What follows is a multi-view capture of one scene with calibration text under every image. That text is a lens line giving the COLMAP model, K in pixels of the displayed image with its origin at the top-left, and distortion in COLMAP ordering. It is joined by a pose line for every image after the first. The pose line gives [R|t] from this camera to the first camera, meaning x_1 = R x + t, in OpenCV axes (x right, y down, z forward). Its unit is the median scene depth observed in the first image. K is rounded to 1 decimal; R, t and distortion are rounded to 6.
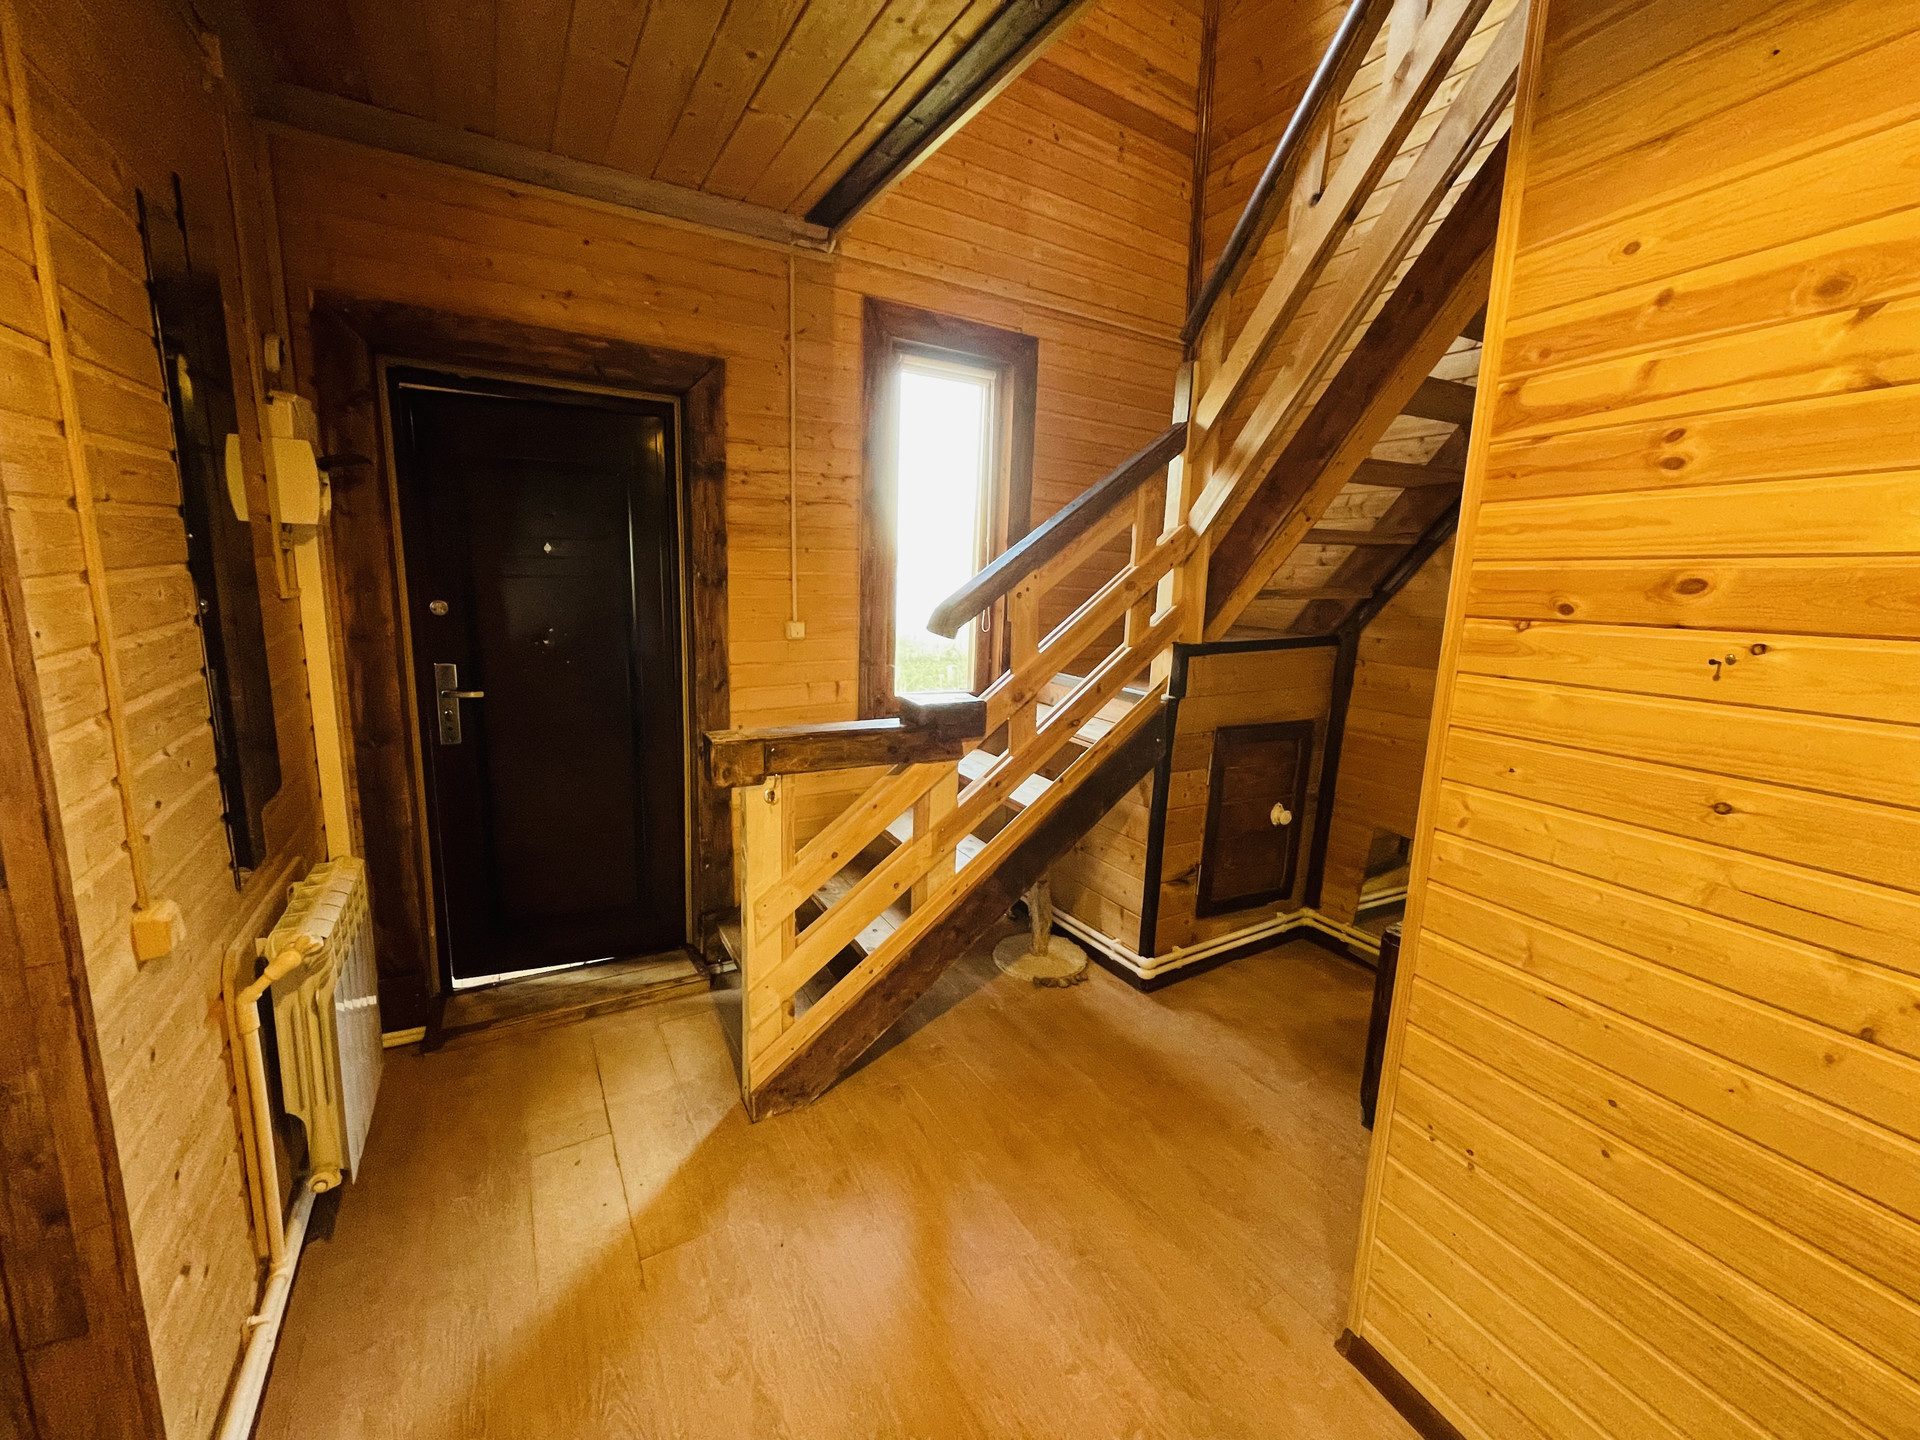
lens RADIAL K [[781.5, 0, 958.3], [0, 781.5, 720.3], [0, 0, 1]] dist [0.004072, -0.002546]
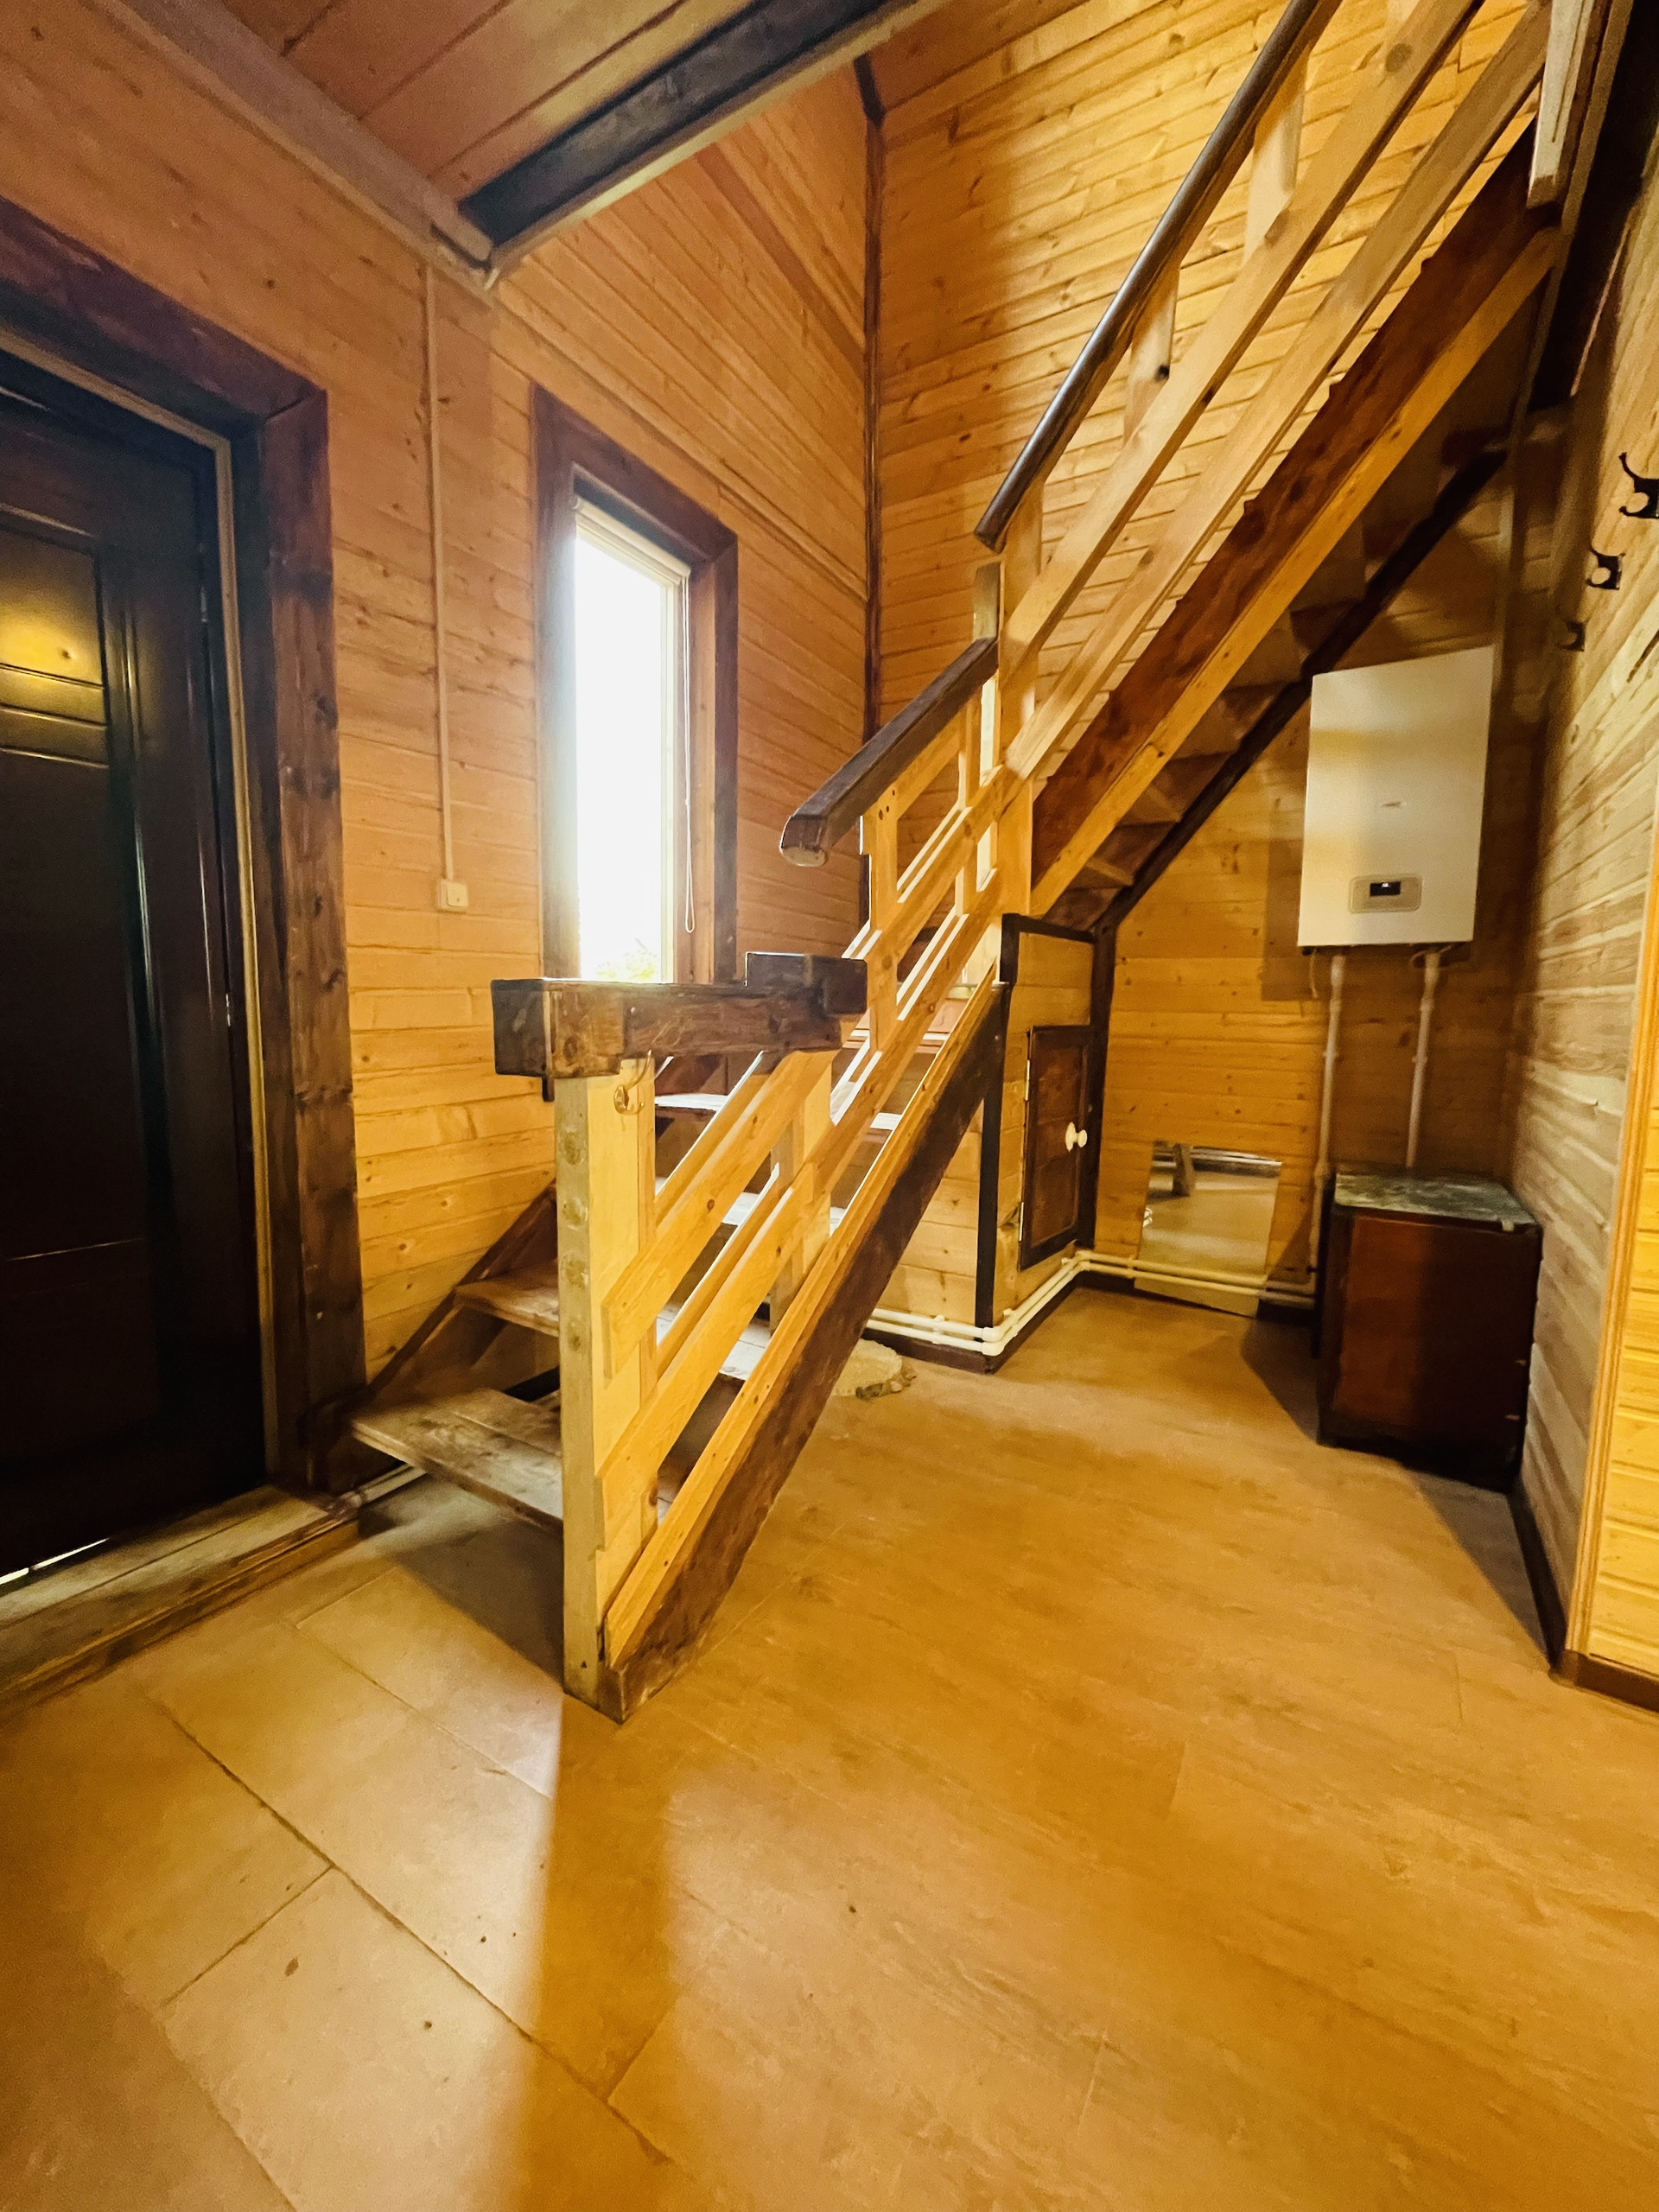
lens RADIAL K [[900.5, 0, 834.8], [0, 900.5, 1107.2], [0, 0, 1]] dist [-0.000675, 0.000749]
pose [[0.878805, -0.074329, 0.471357, -0.306571], [0.100060, 0.994537, -0.029723, 0.102227], [-0.466573, 0.073284, 0.881441, 0.283341]]
